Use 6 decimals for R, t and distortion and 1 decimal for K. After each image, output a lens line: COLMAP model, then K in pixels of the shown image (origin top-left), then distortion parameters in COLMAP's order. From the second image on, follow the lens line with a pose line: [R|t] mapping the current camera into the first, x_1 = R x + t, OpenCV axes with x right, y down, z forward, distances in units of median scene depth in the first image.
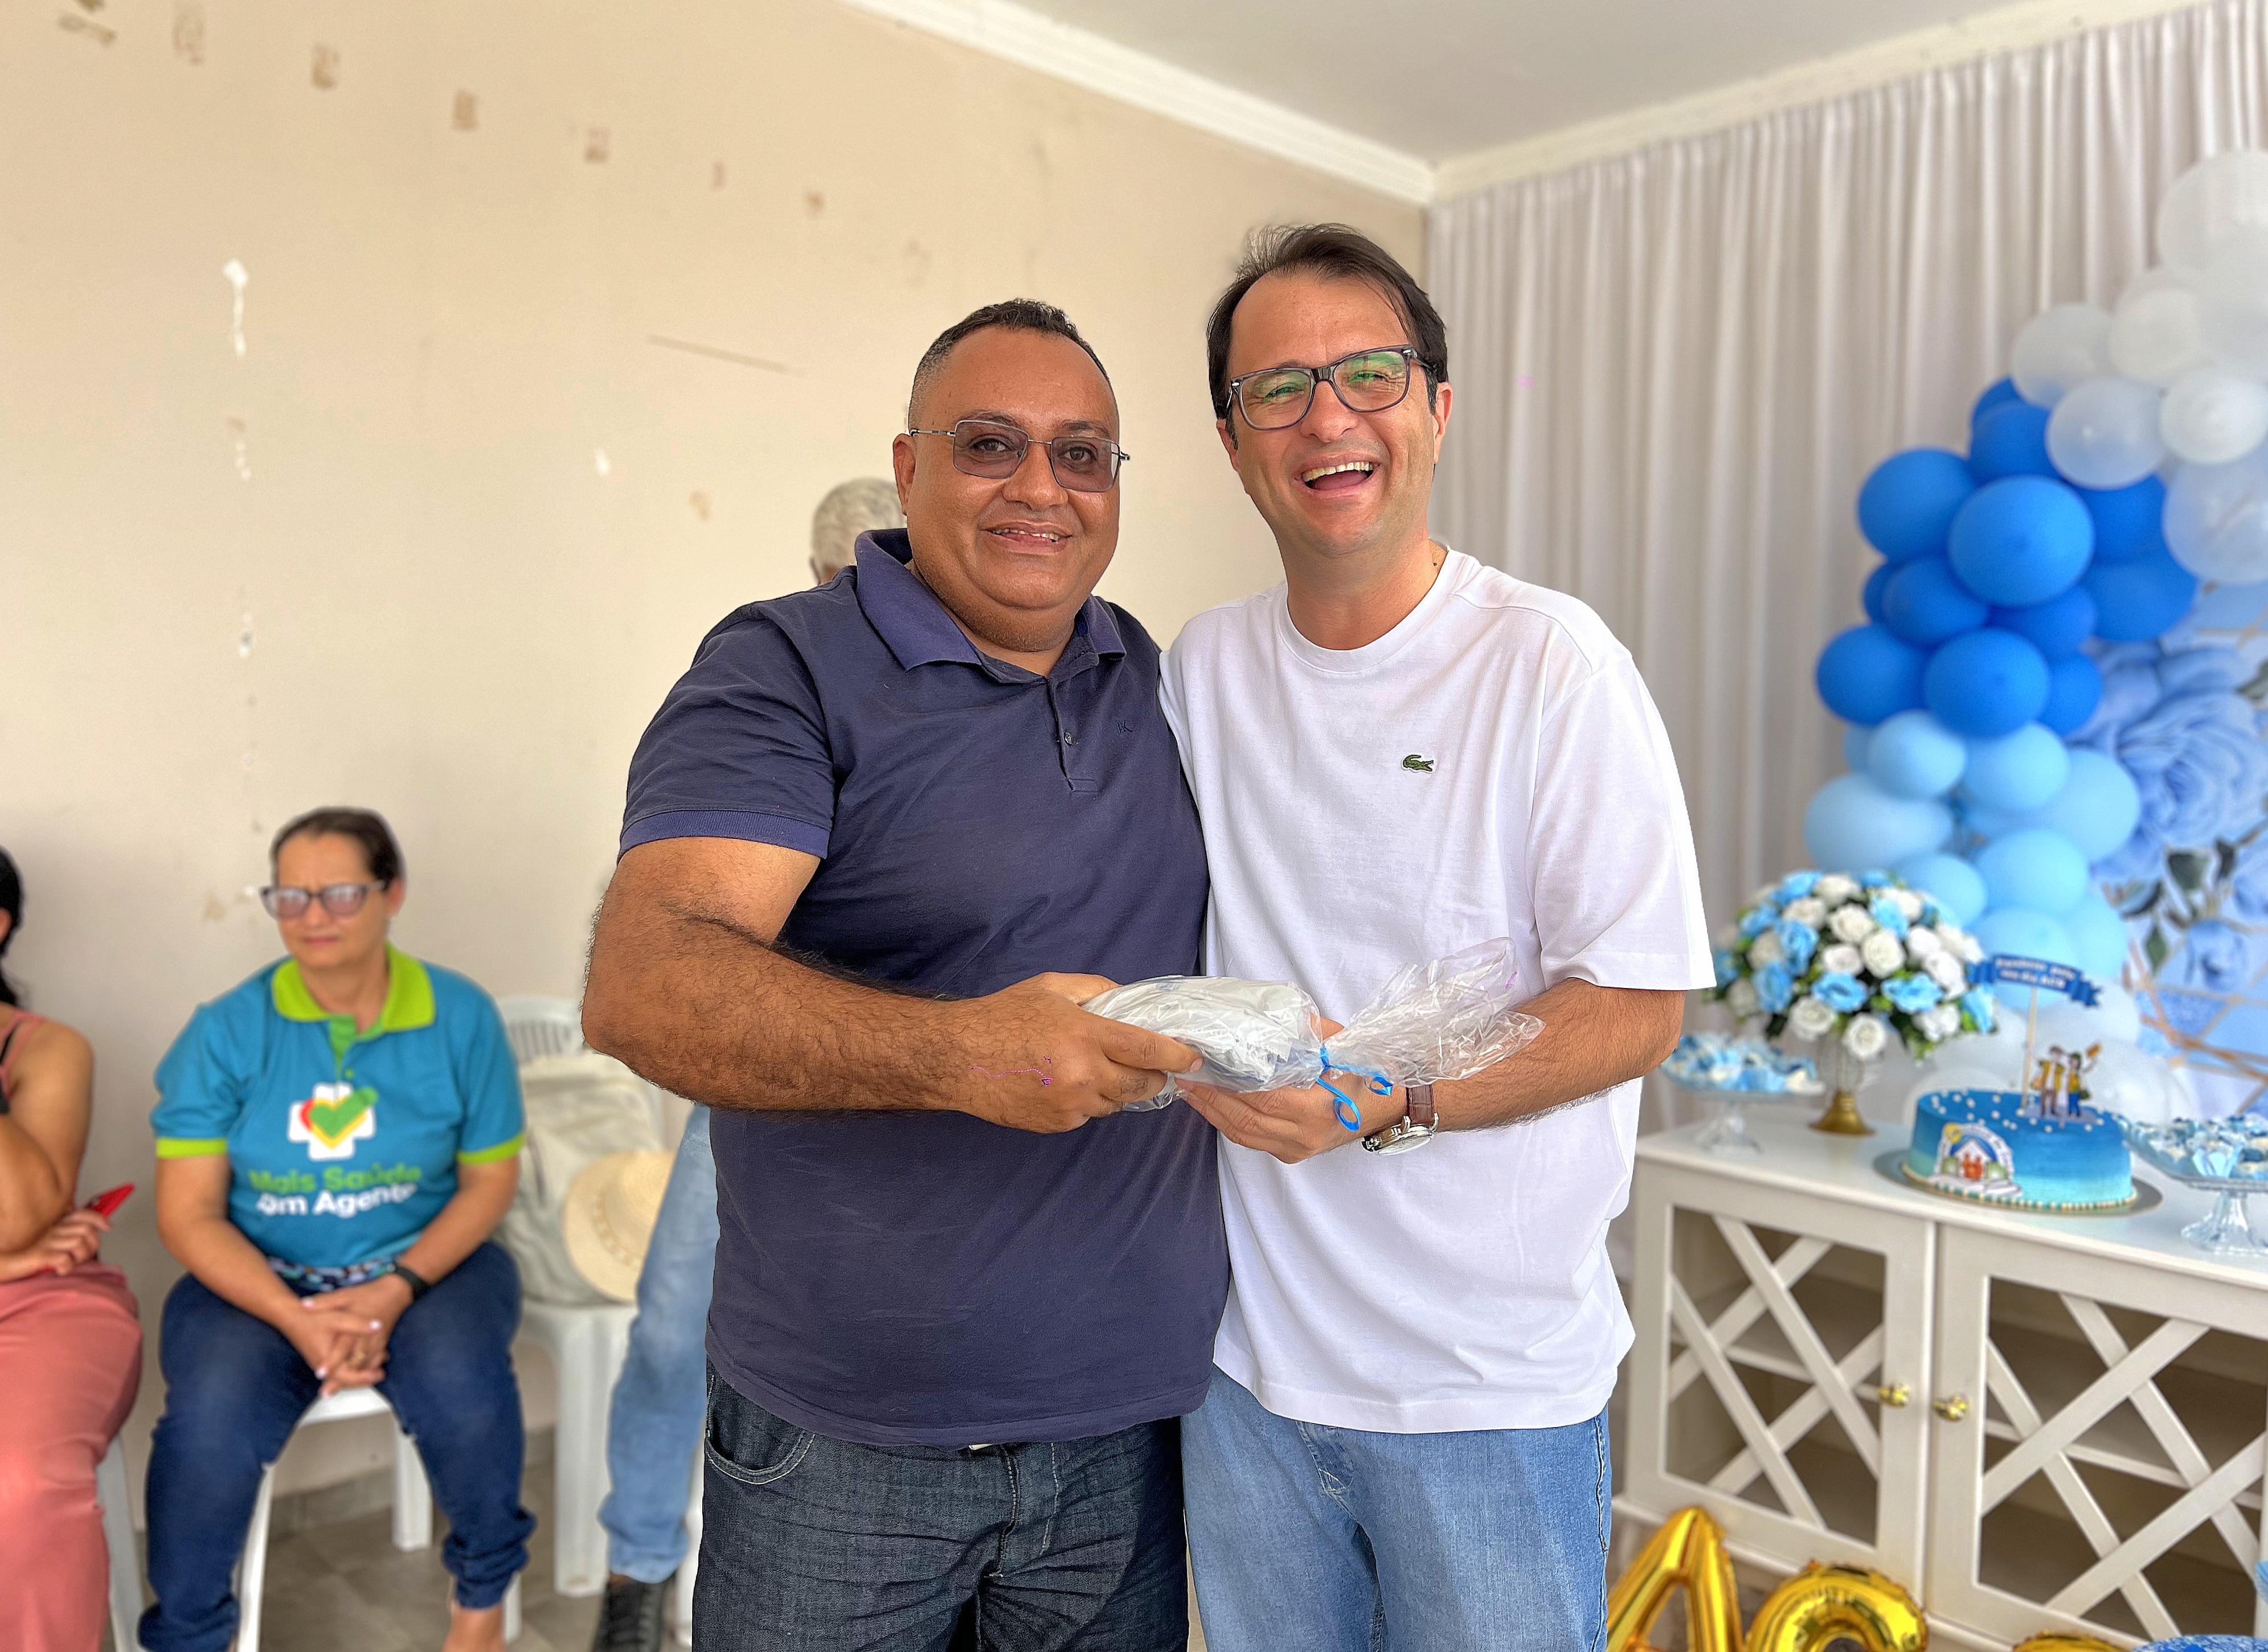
lens RADIAL K [[1727.5, 0, 1134.0], [0, 1727.5, 826.0], [0, 0, 1]] dist [0.002157, -0.002769]
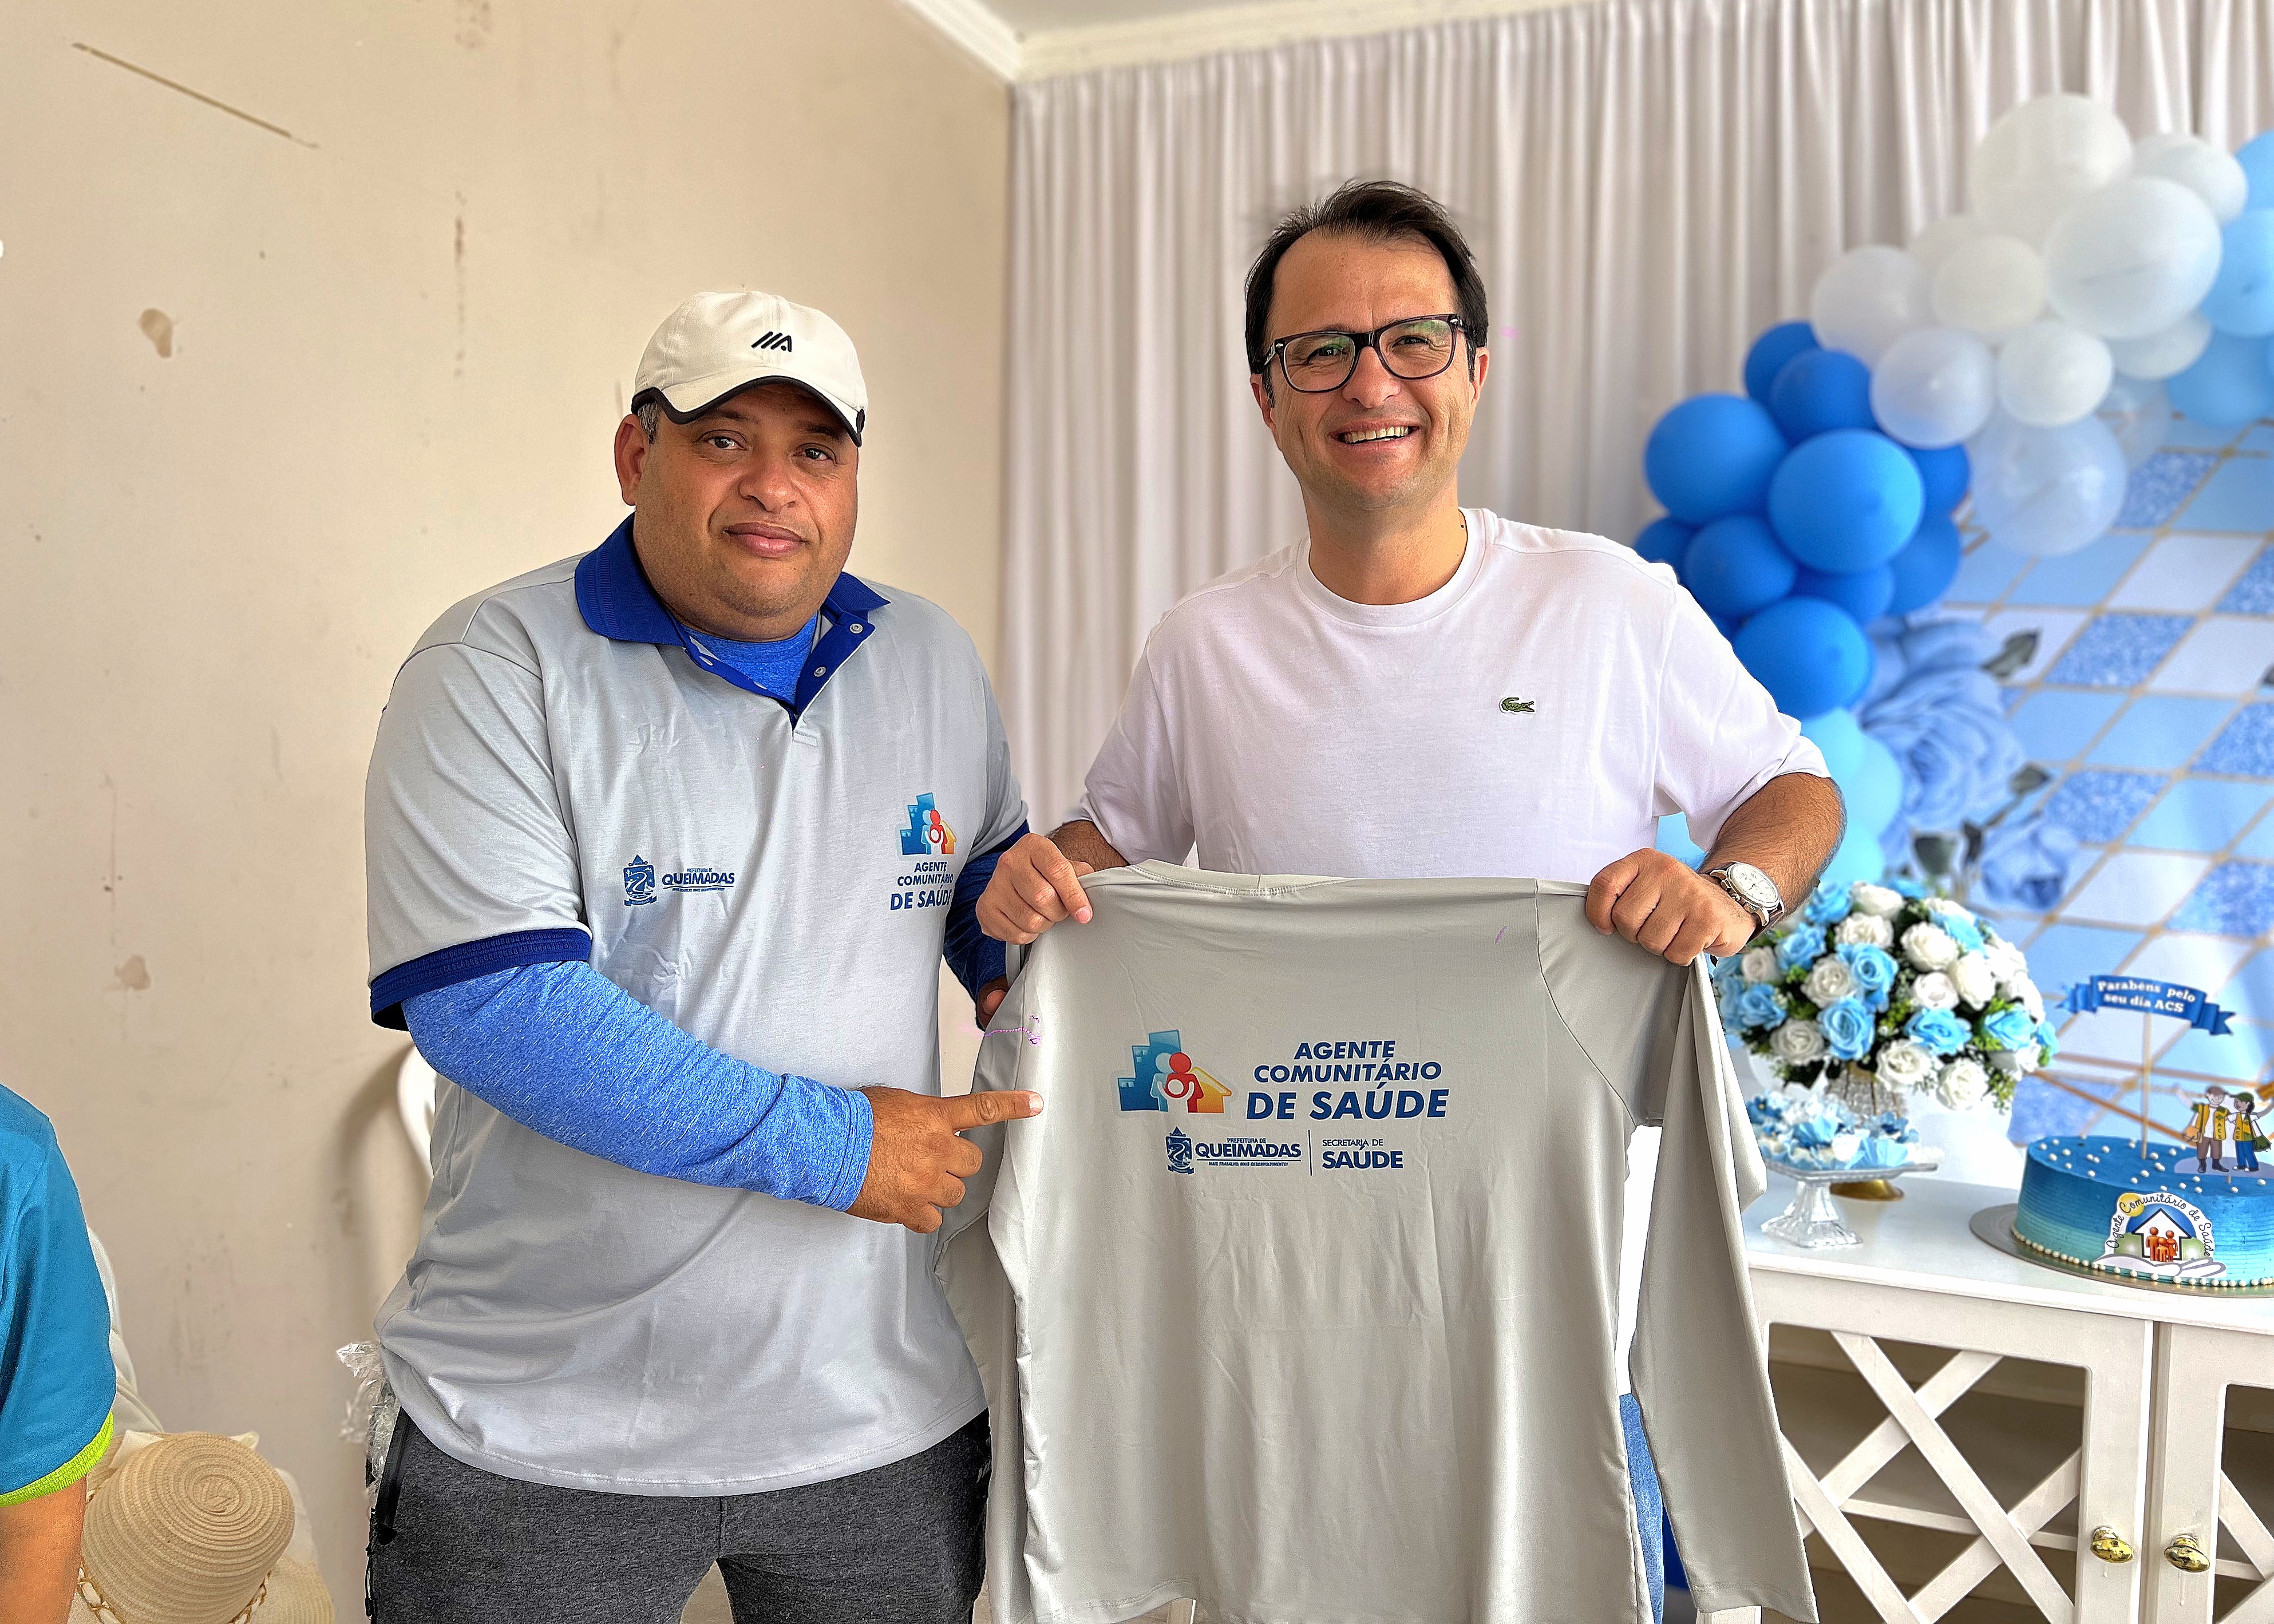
lens RADIAL K [[1768.8, 0, 1072.5], [0, 1768.8, 744.6], [0, 0, 1]] dist [0.000175, 0.000303]
pose [[0.915752, -0.005329, 0.401708, -0.285726], [0.017843, 0.999465, -0.027419, -0.022068], [-0.401347, 0.032277, 0.915357, 0.388757]]
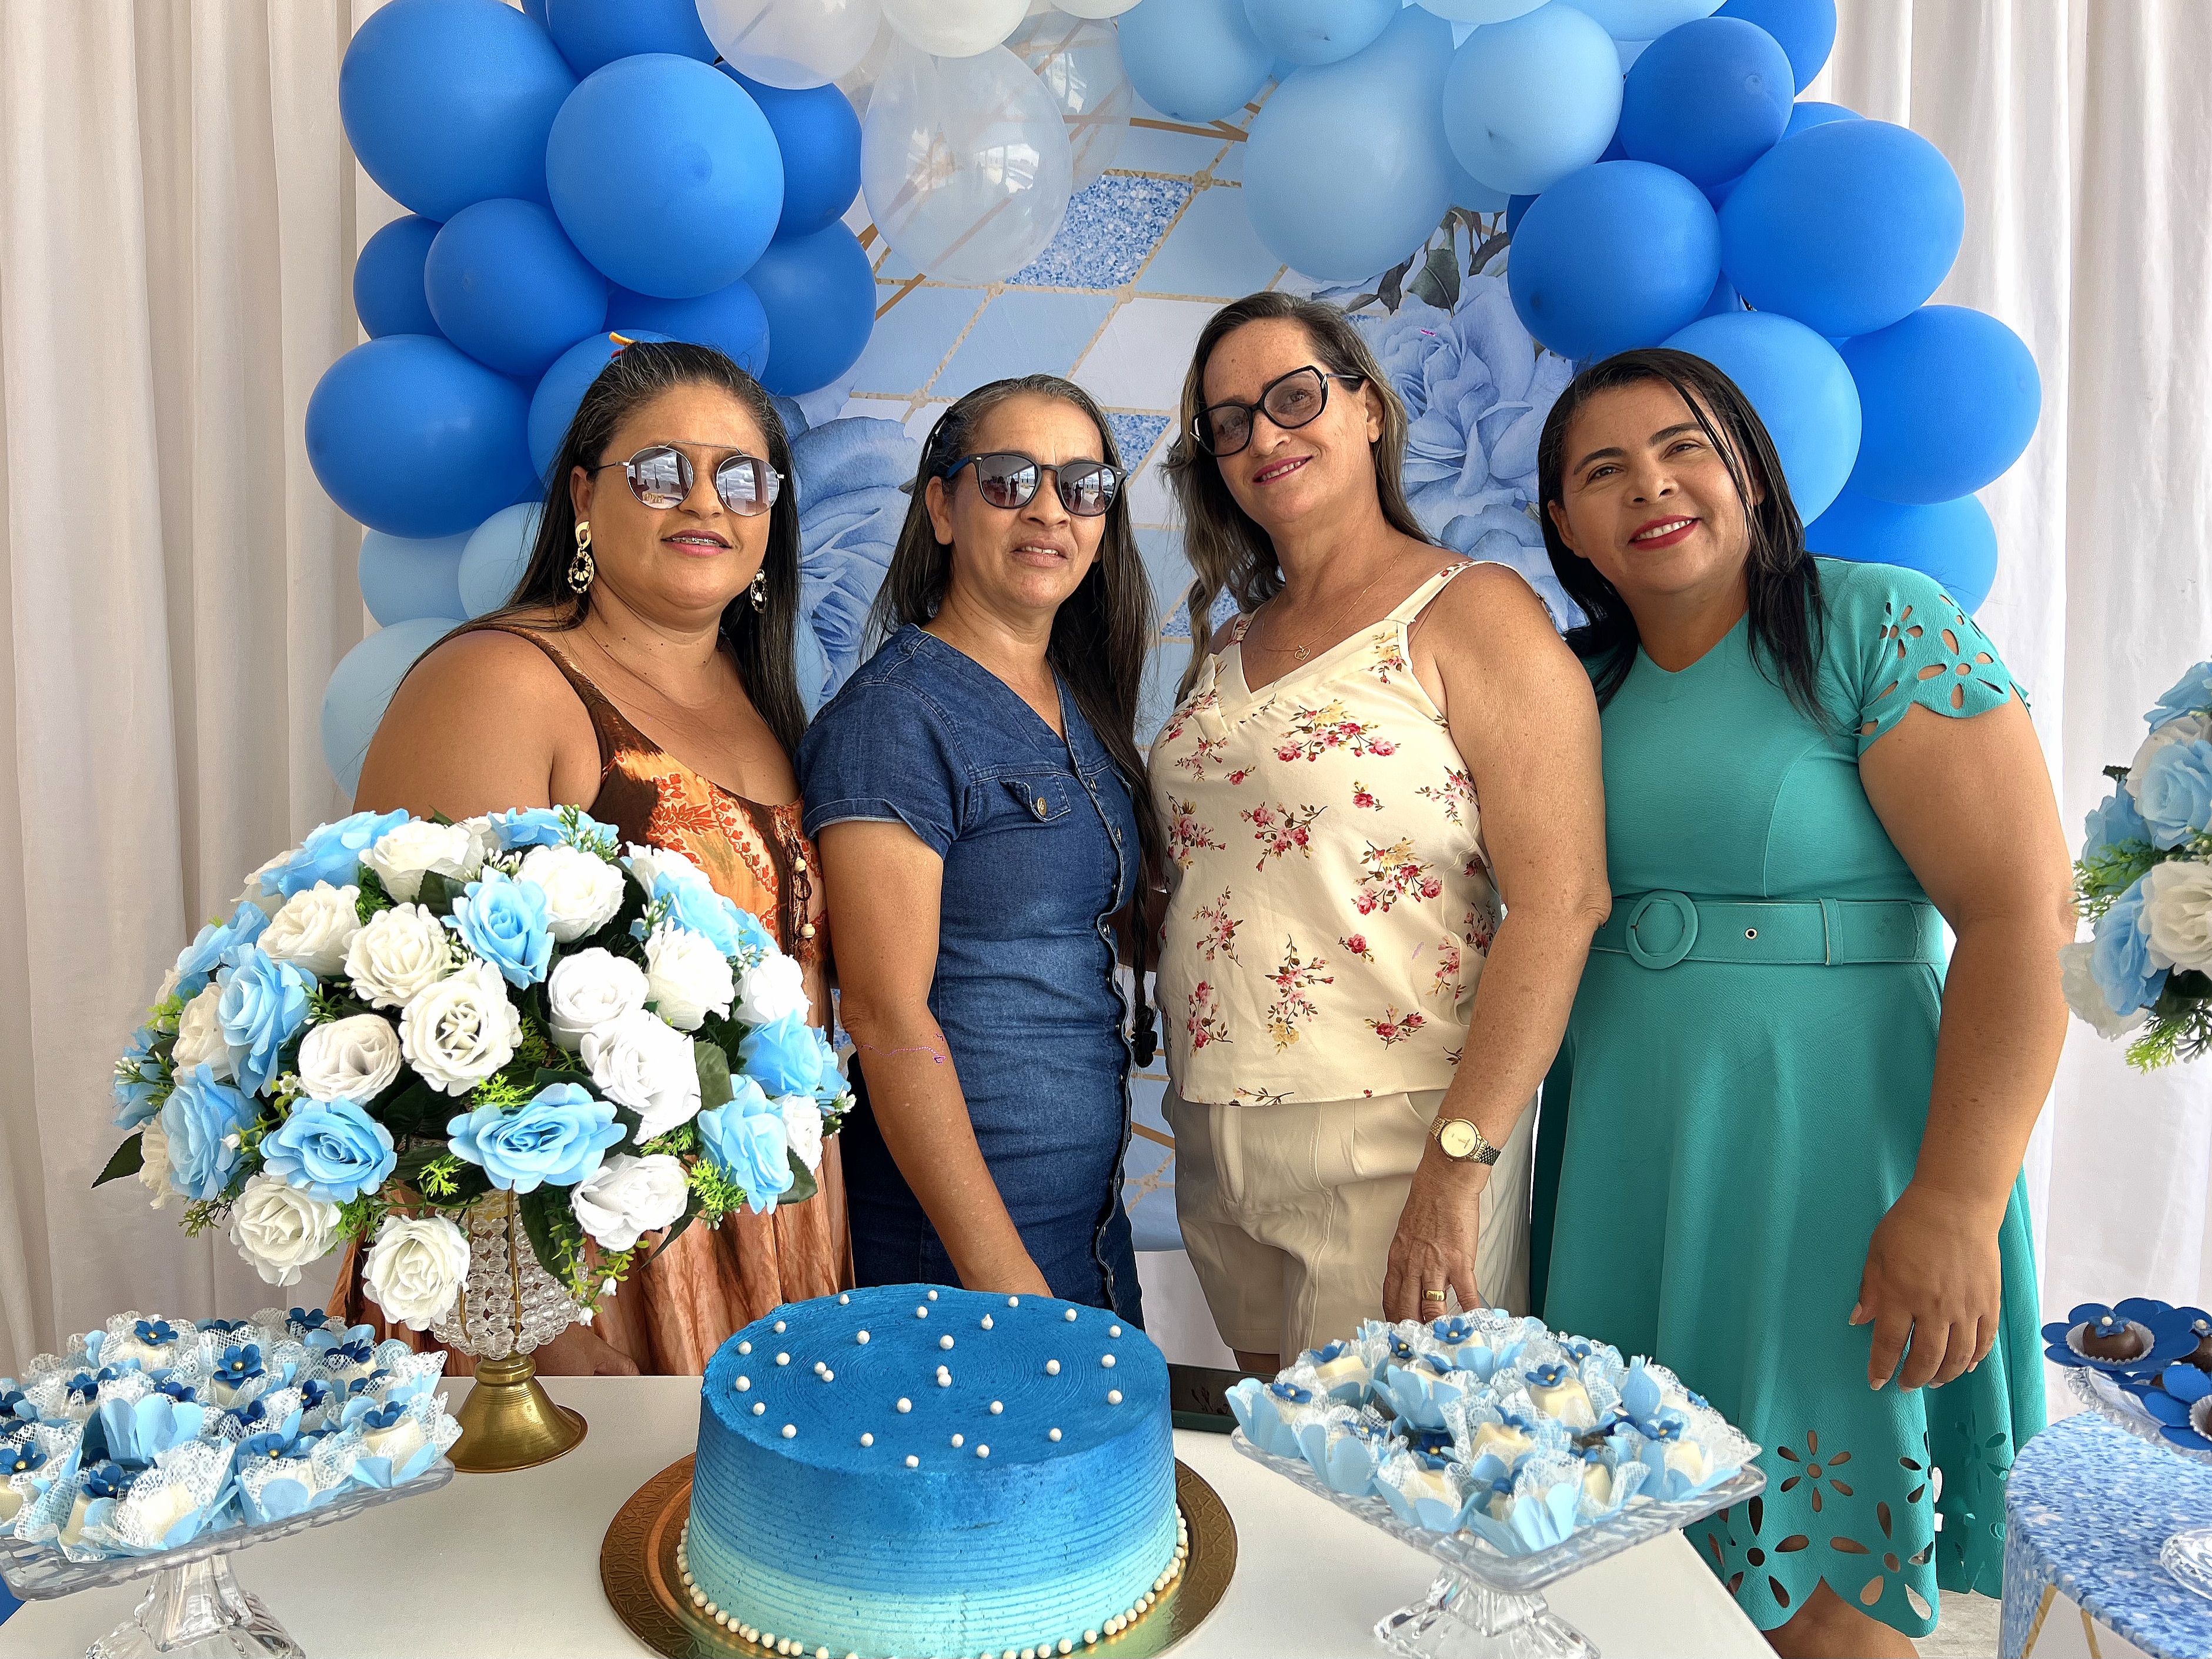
lens RADIAL K [[1786.7, 0, 1033.5], [0, 1786.7, 784.1], [0, 0, 1]] dist [0.006170, -0.007089]
pose [[0.679690, -0.061337, 0.730930, 0.211489], [0.046612, 0.998095, 0.040412, 0.010692], [-0.732017, 0.006603, 0.681254, 0.643652]]
